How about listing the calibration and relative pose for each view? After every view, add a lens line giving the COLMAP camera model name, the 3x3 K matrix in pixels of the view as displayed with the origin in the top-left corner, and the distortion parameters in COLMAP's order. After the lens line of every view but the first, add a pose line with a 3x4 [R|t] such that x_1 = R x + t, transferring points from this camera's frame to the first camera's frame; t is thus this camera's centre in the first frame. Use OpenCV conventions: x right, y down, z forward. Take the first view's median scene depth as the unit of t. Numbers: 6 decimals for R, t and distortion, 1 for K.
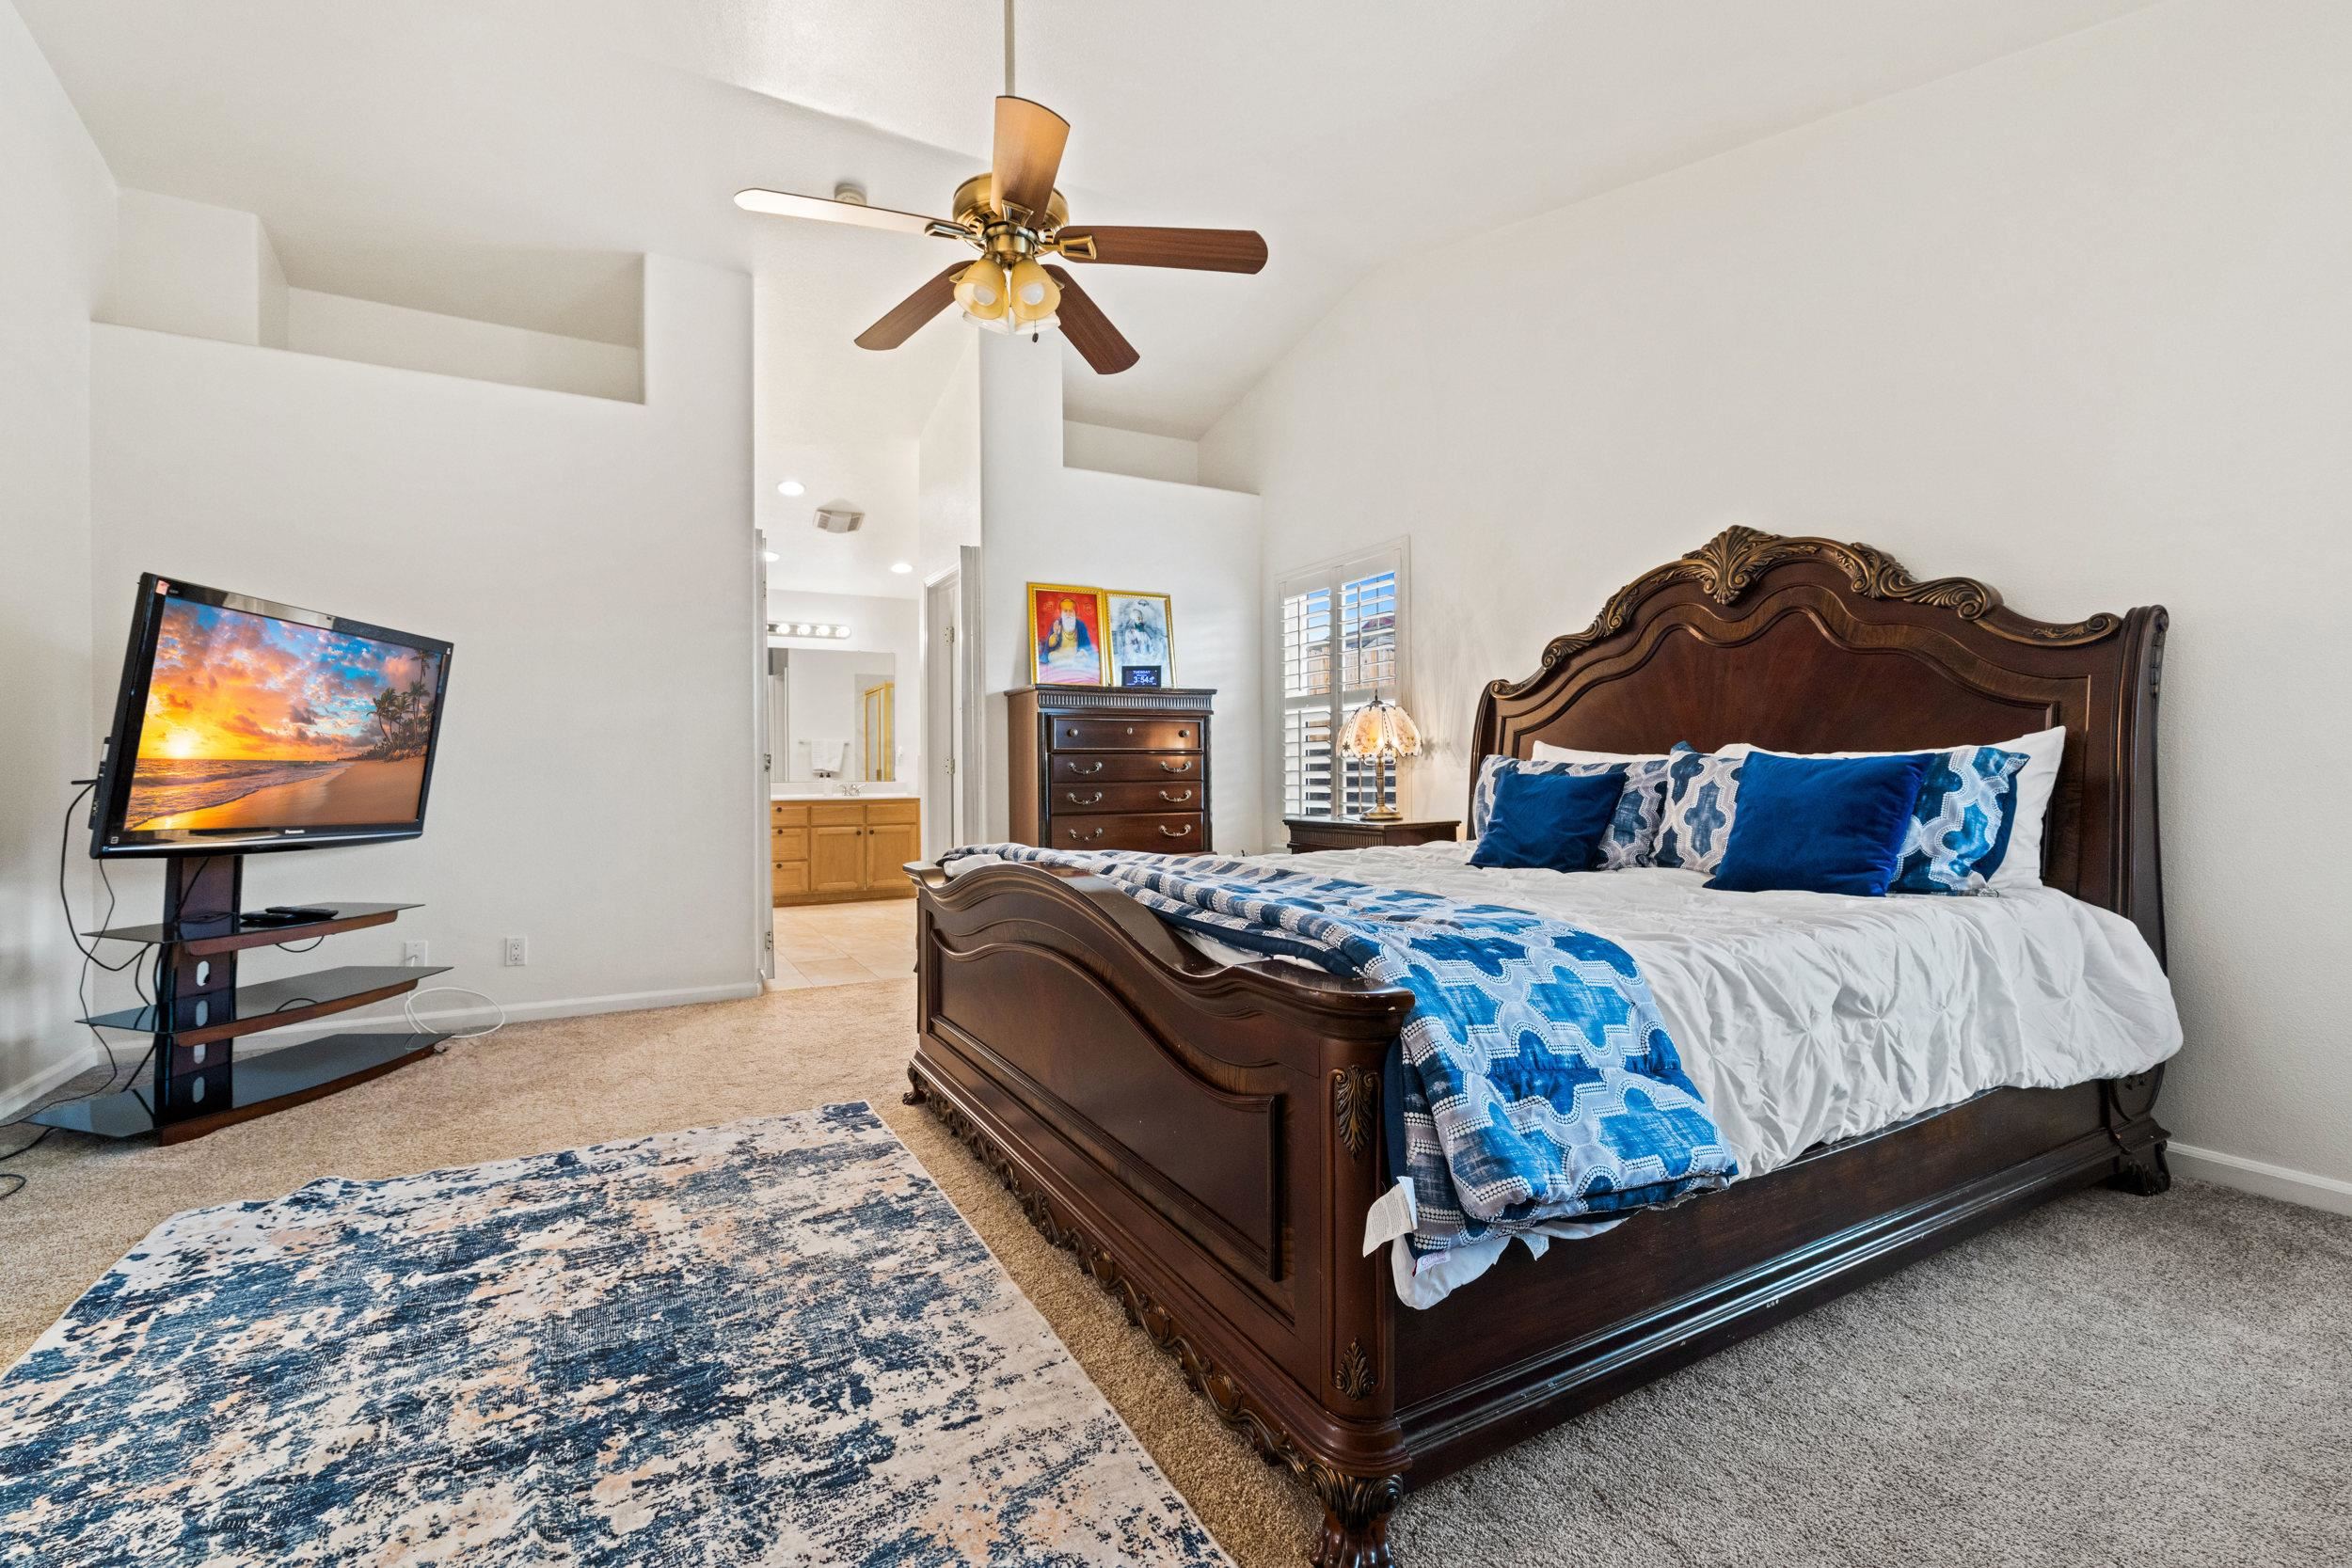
lens RADIAL K [[1016.0, 0, 1173.8], [0, 1016.0, 776.8], [0, 0, 1]] dist [-0.001829, 0.000983]
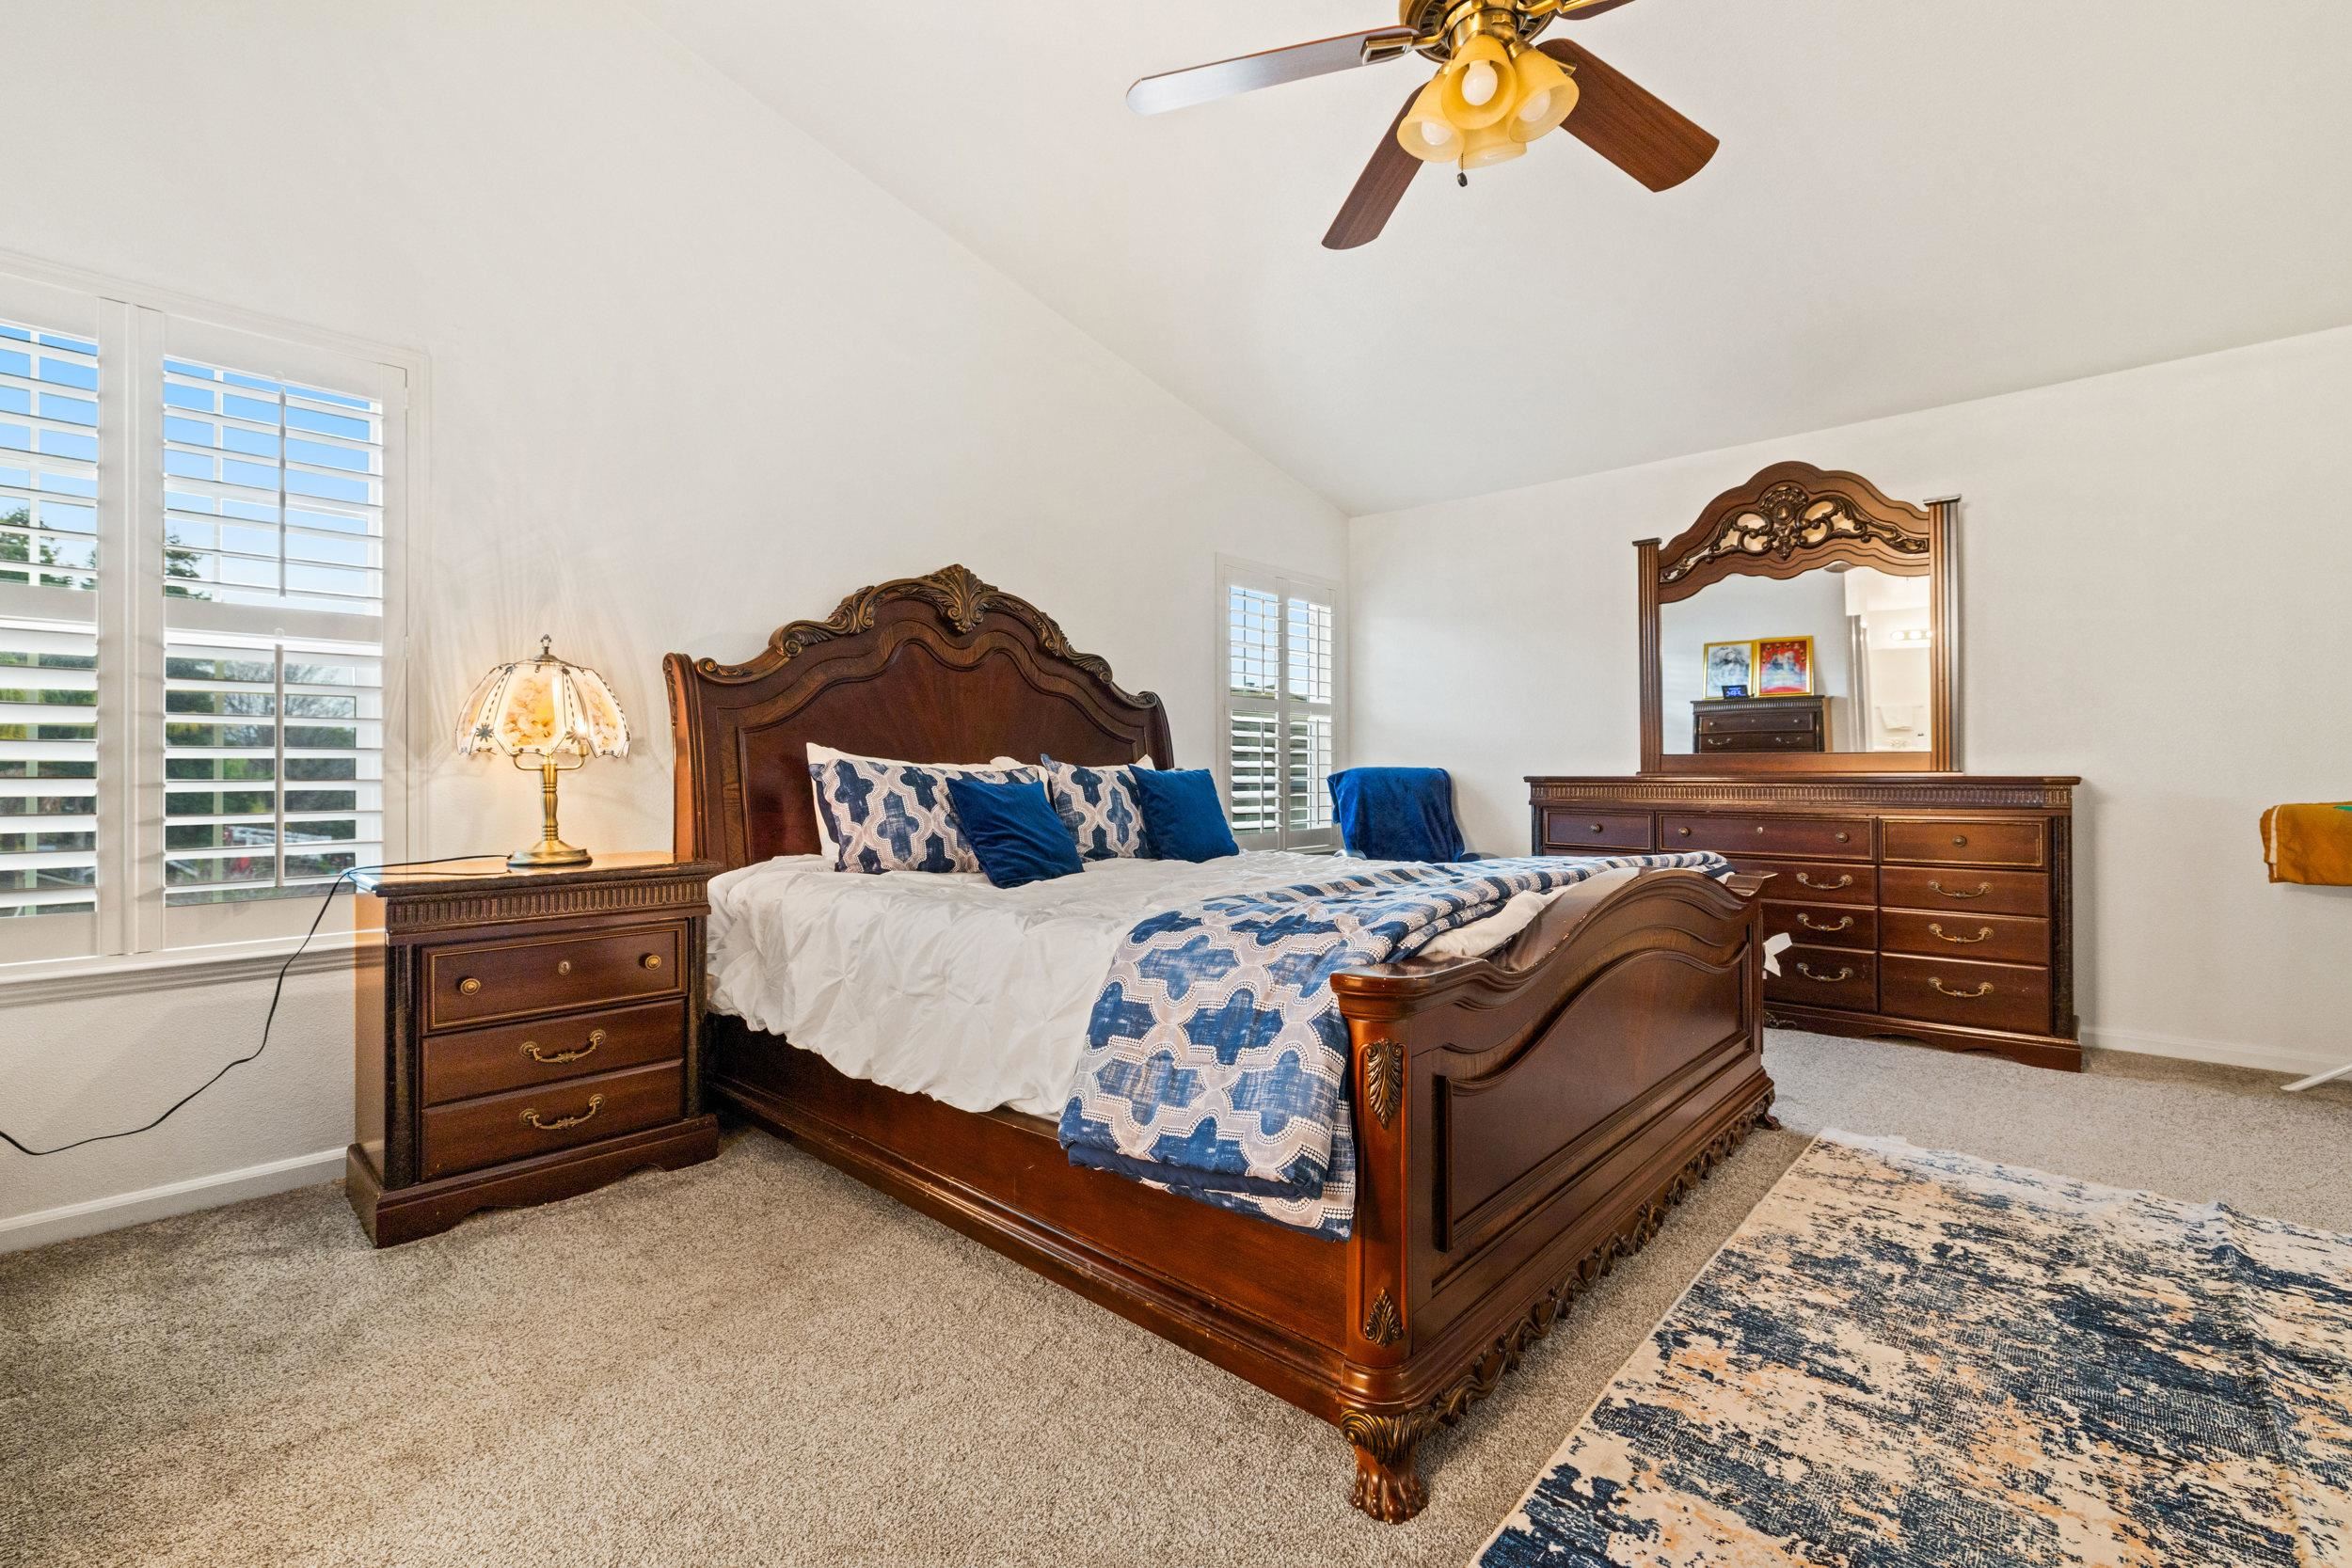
lens RADIAL K [[1016.0, 0, 1158.9], [0, 1016.0, 782.6], [0, 0, 1]] dist [-0.001829, 0.000983]
pose [[-0.303990, 0.000373, 0.952675, -0.961859], [0.009022, 0.999956, 0.002487, -0.004902], [-0.952632, 0.009351, -0.303981, 1.812879]]
